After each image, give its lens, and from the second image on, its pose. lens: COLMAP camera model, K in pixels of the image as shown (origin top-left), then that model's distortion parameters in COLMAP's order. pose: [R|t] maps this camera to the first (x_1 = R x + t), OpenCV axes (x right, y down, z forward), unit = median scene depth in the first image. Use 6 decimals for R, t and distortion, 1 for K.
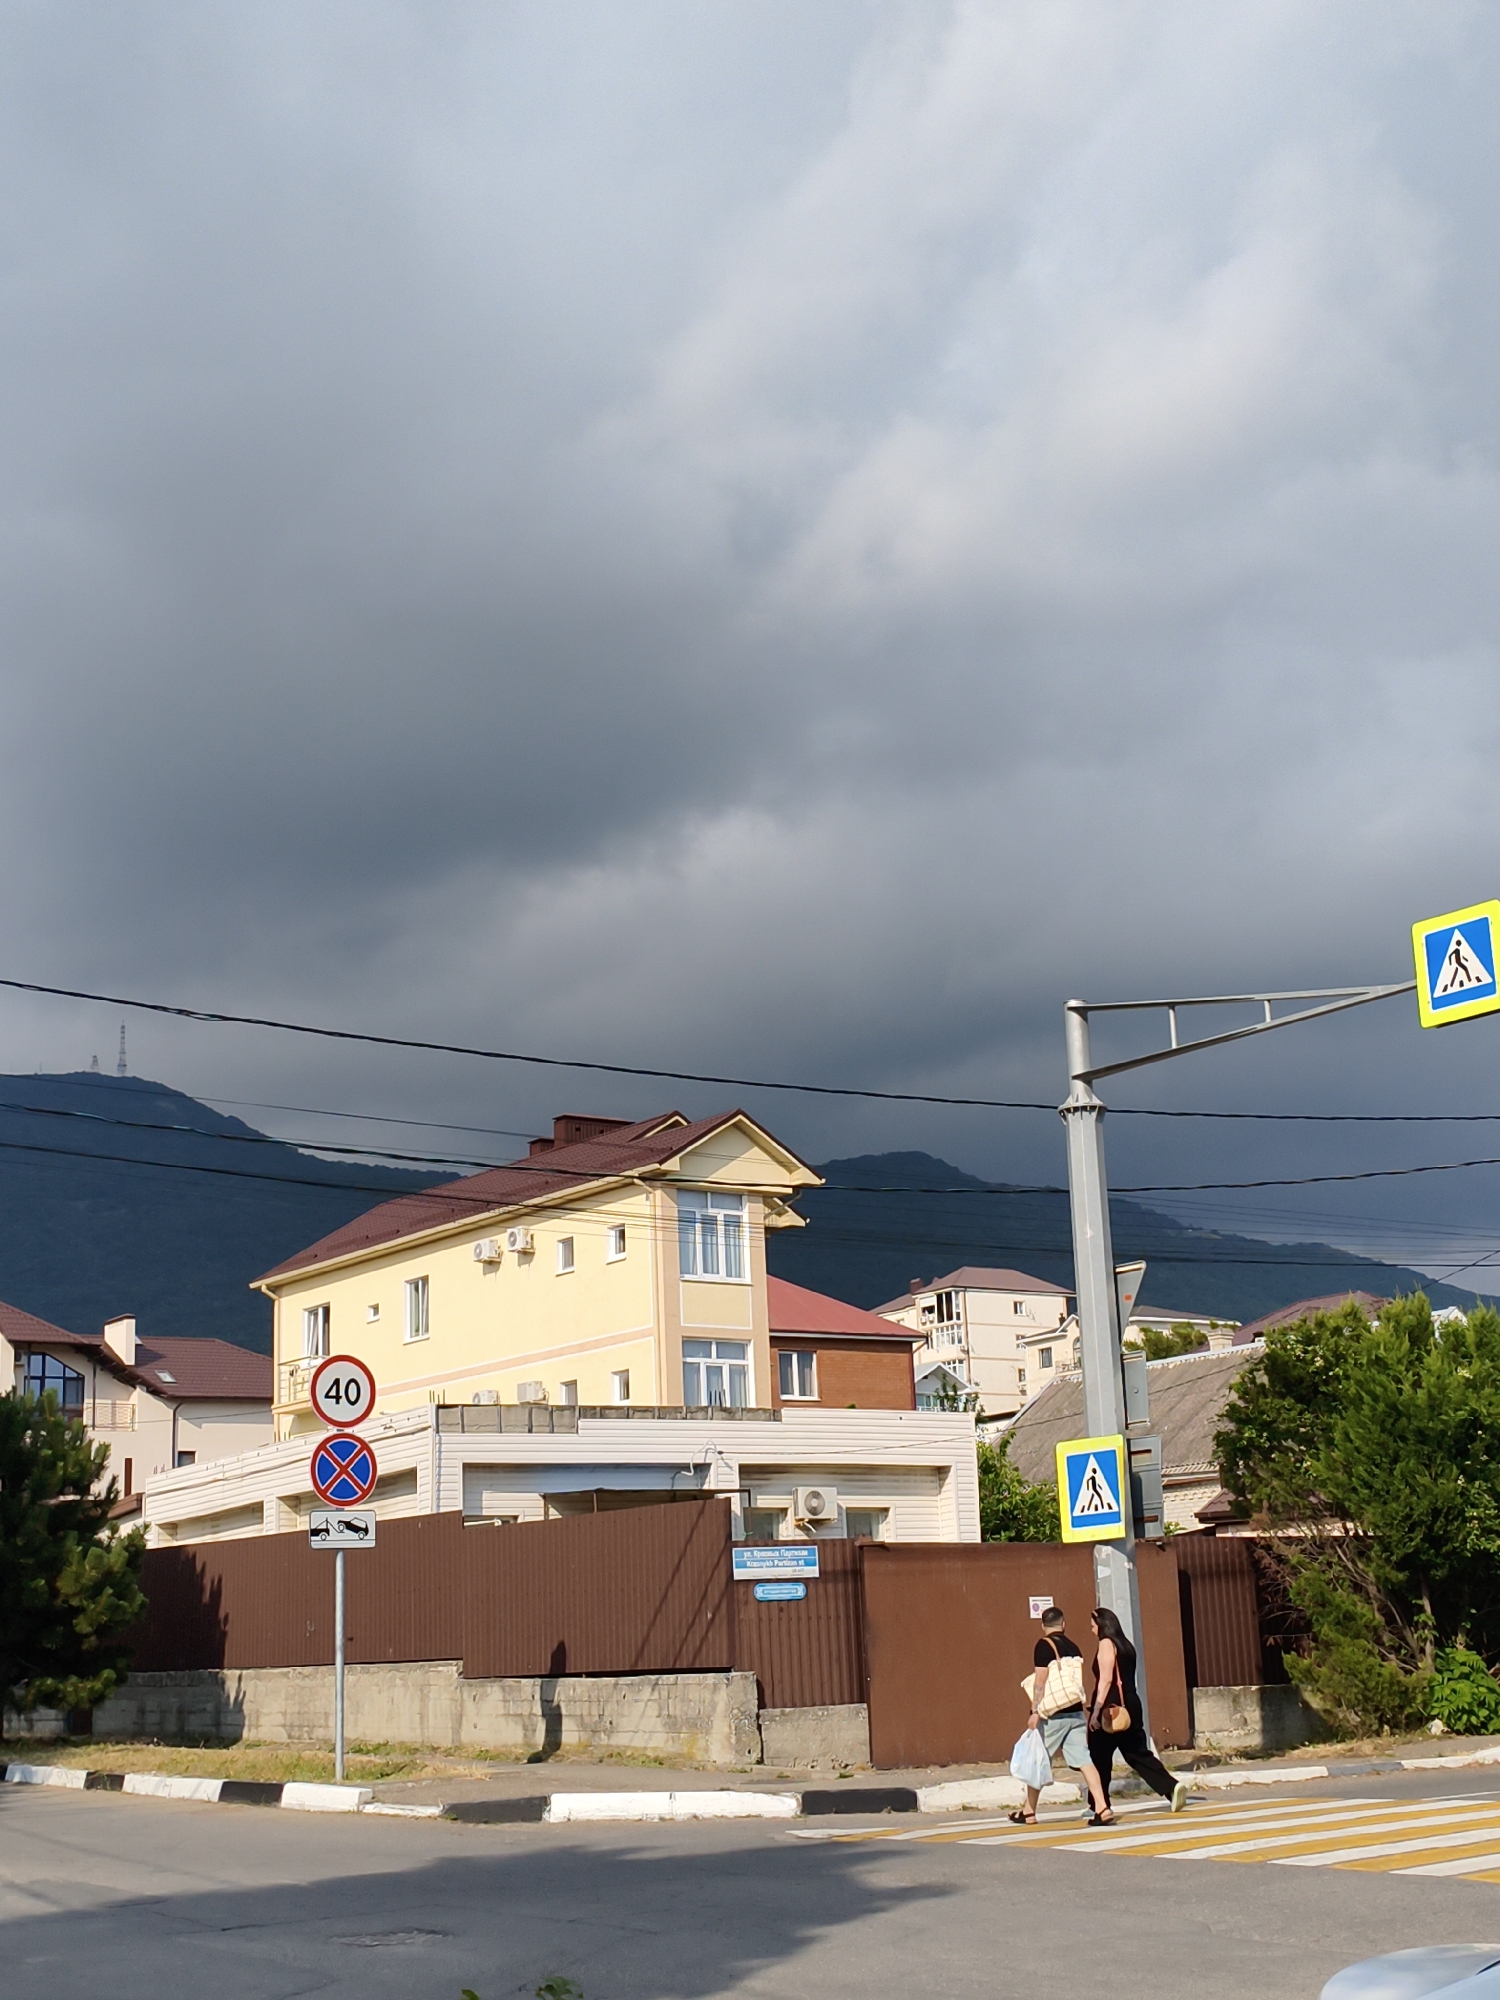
lens RADIAL K [[2751.4, 0, 750.0], [0, 2751.4, 1000.0], [0, 0, 1]] dist [0.186550, -0.627238]
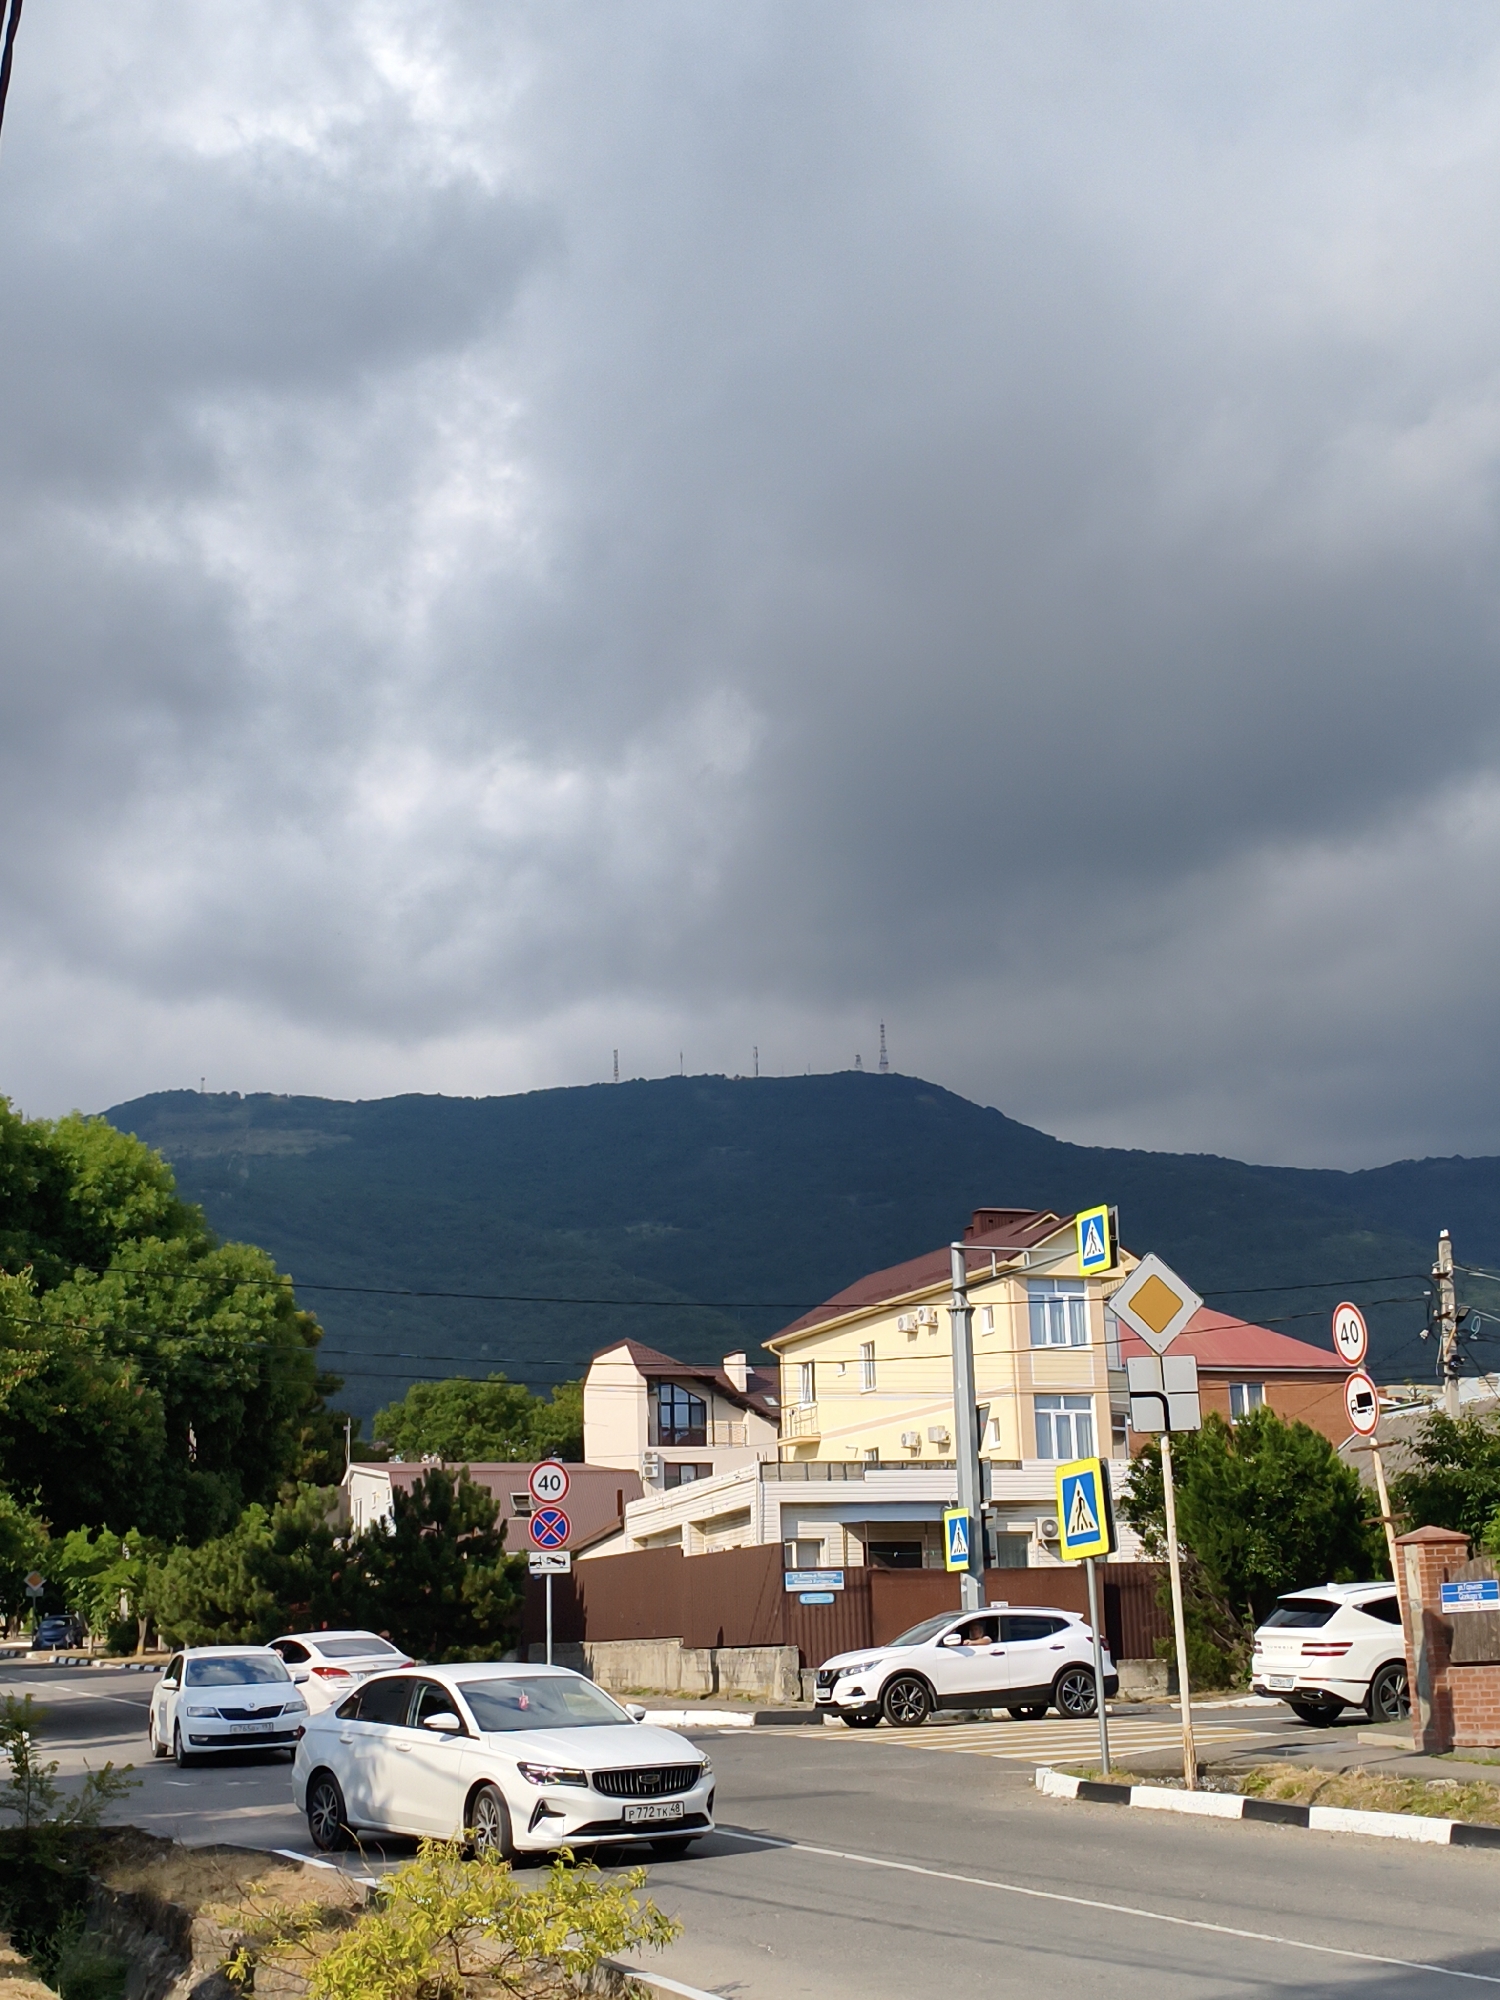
lens RADIAL K [[2751.4, 0, 750.0], [0, 2751.4, 1000.0], [0, 0, 1]] dist [0.186550, -0.627238]
pose [[0.961110, -0.054931, -0.270648, 0.290447], [0.056802, 0.998385, -0.000920, -0.096294], [0.270262, -0.014489, 0.962678, -0.400904]]
